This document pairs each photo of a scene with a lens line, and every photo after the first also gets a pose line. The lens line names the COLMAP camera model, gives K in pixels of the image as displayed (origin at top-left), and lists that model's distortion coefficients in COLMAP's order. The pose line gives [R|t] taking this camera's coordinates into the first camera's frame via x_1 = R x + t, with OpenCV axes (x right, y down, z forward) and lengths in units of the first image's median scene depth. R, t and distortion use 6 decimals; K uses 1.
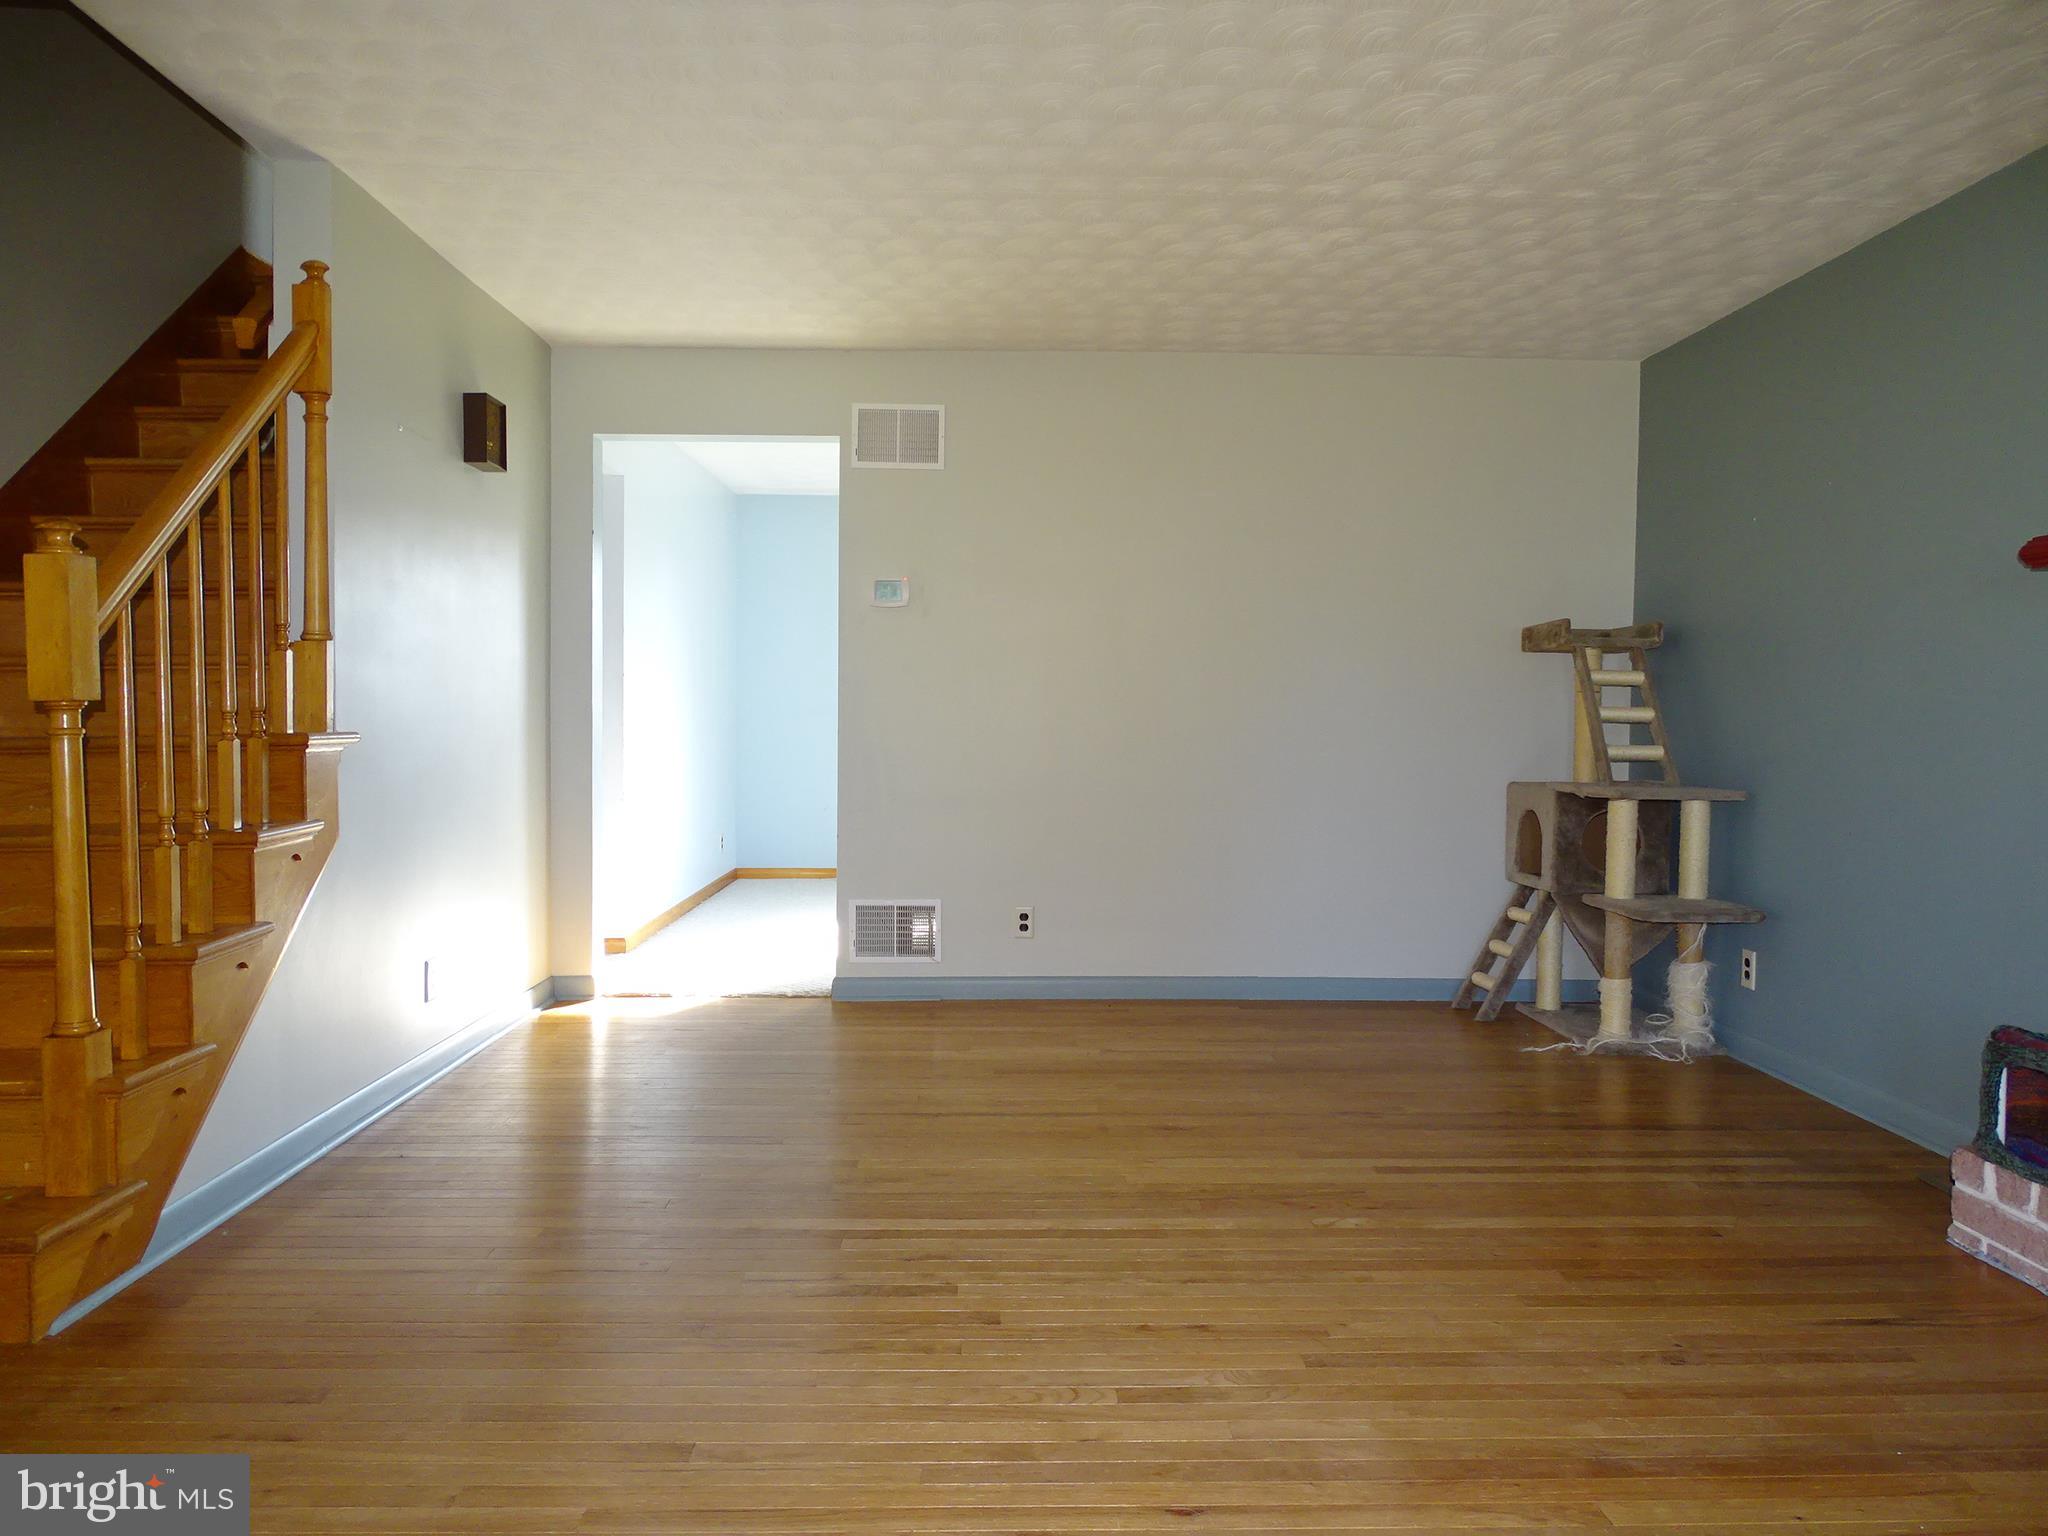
lens RADIAL K [[1471.8, 0, 1032.6], [0, 1471.8, 764.7], [0, 0, 1]] dist [0.009963, 0.001781]
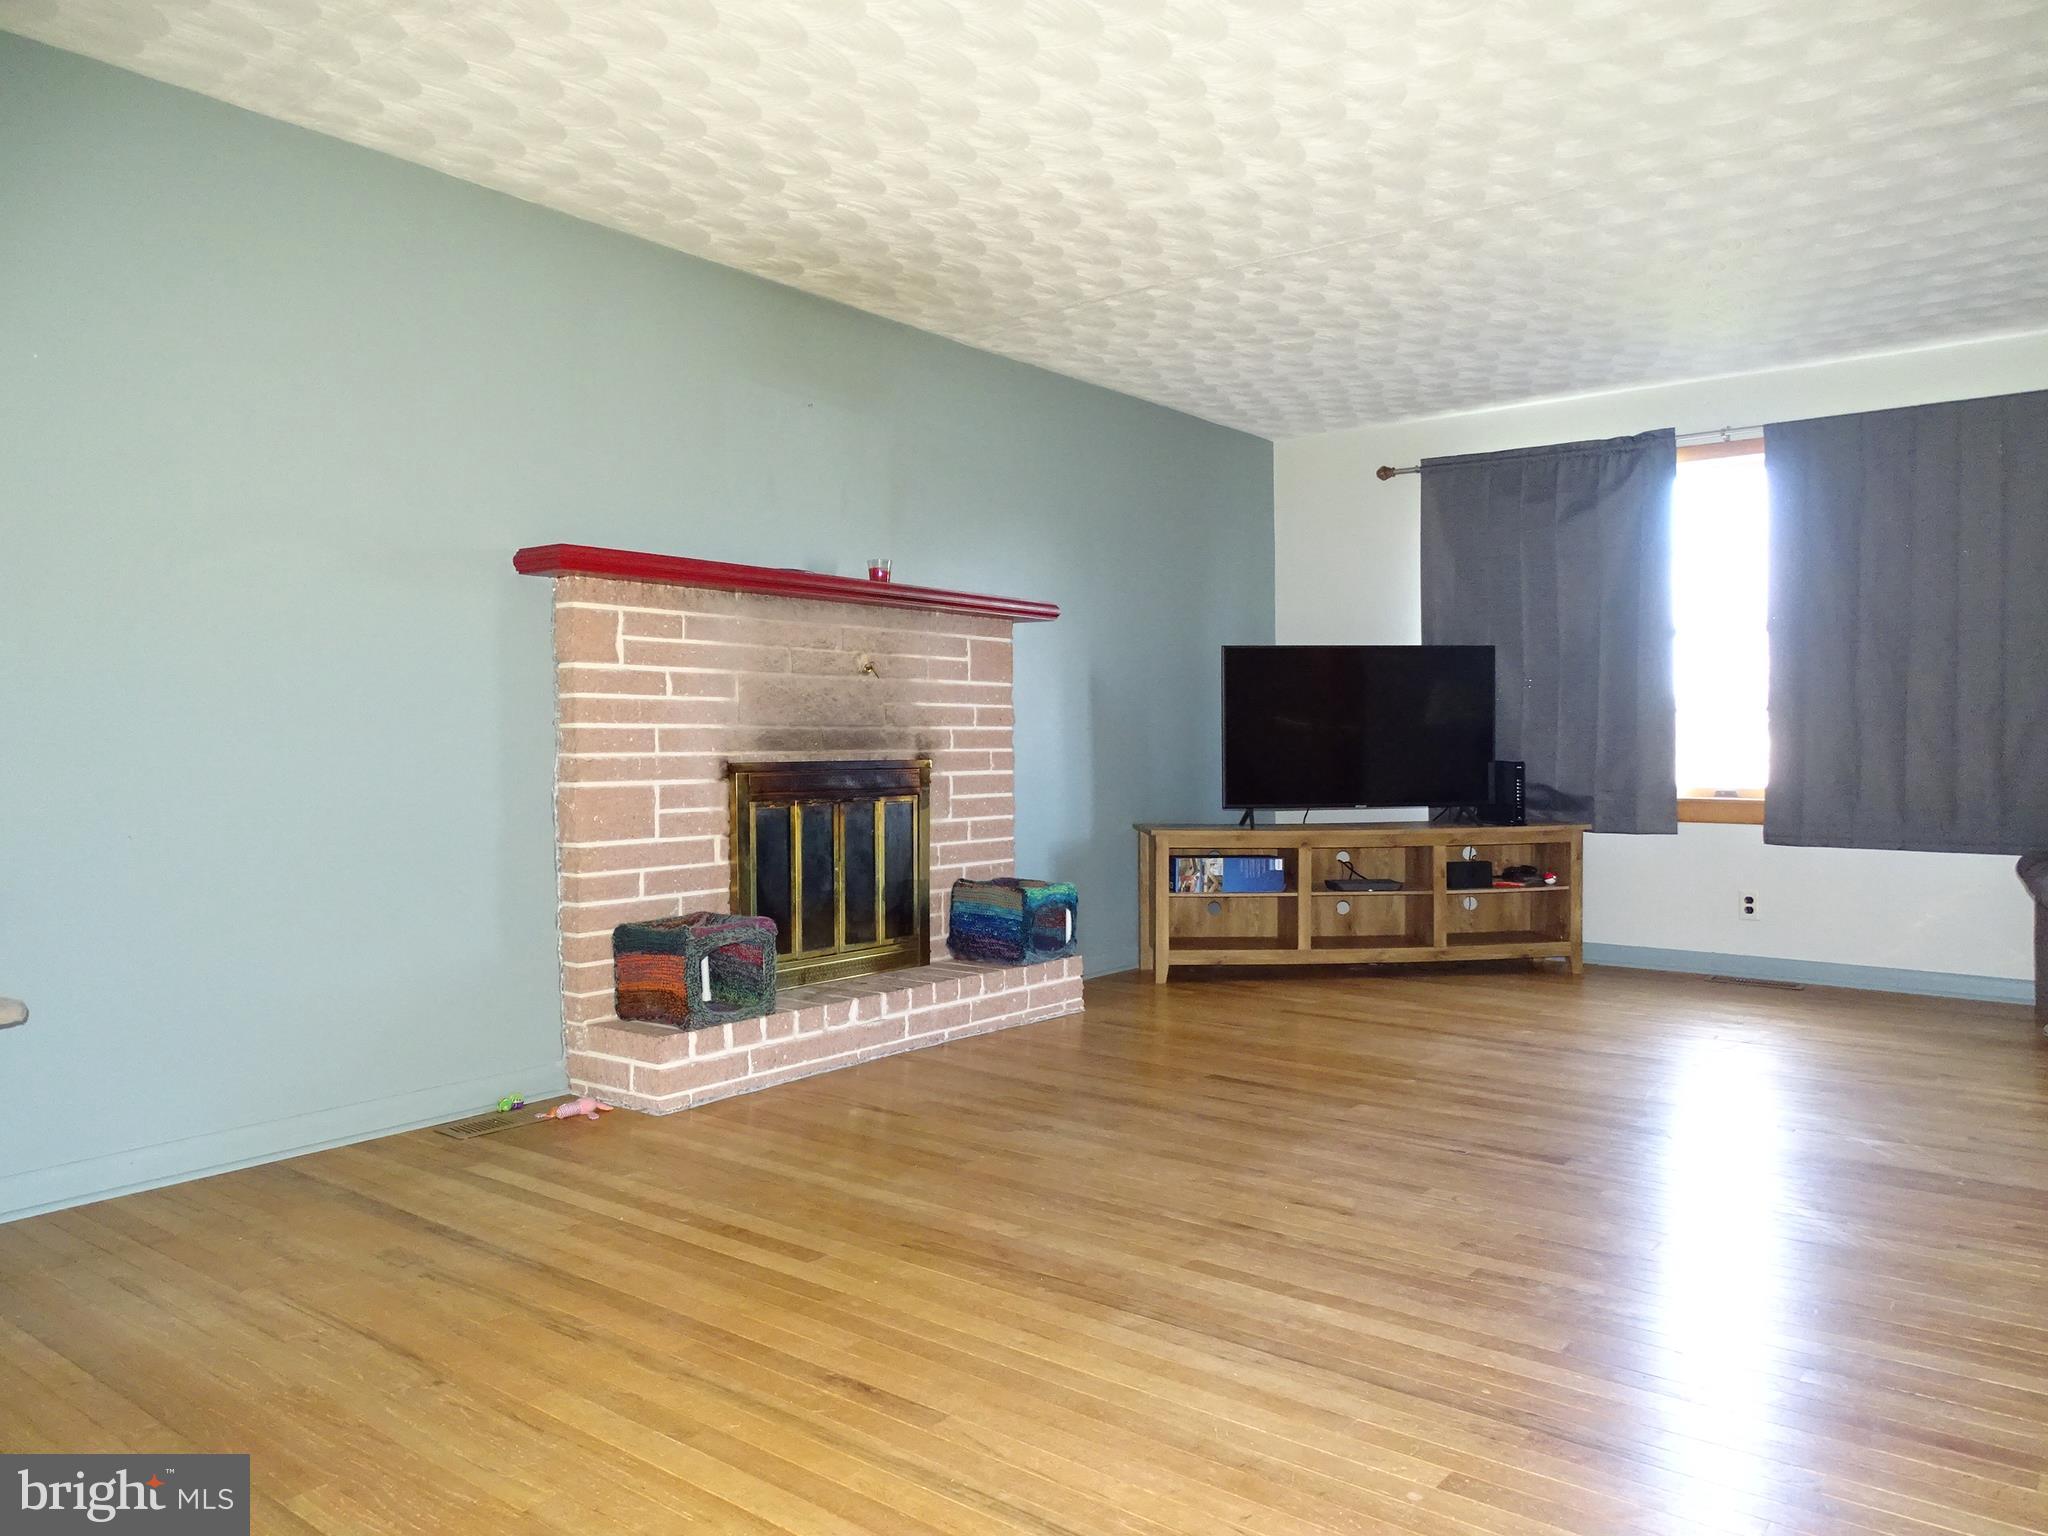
lens RADIAL K [[1471.8, 0, 1020.5], [0, 1471.8, 762.5], [0, 0, 1]] dist [0.009963, 0.001781]
pose [[-0.767018, -0.018753, 0.641352, -0.248751], [0.017630, 0.998579, 0.050283, -0.018656], [-0.641384, 0.049875, -0.765598, 1.086978]]
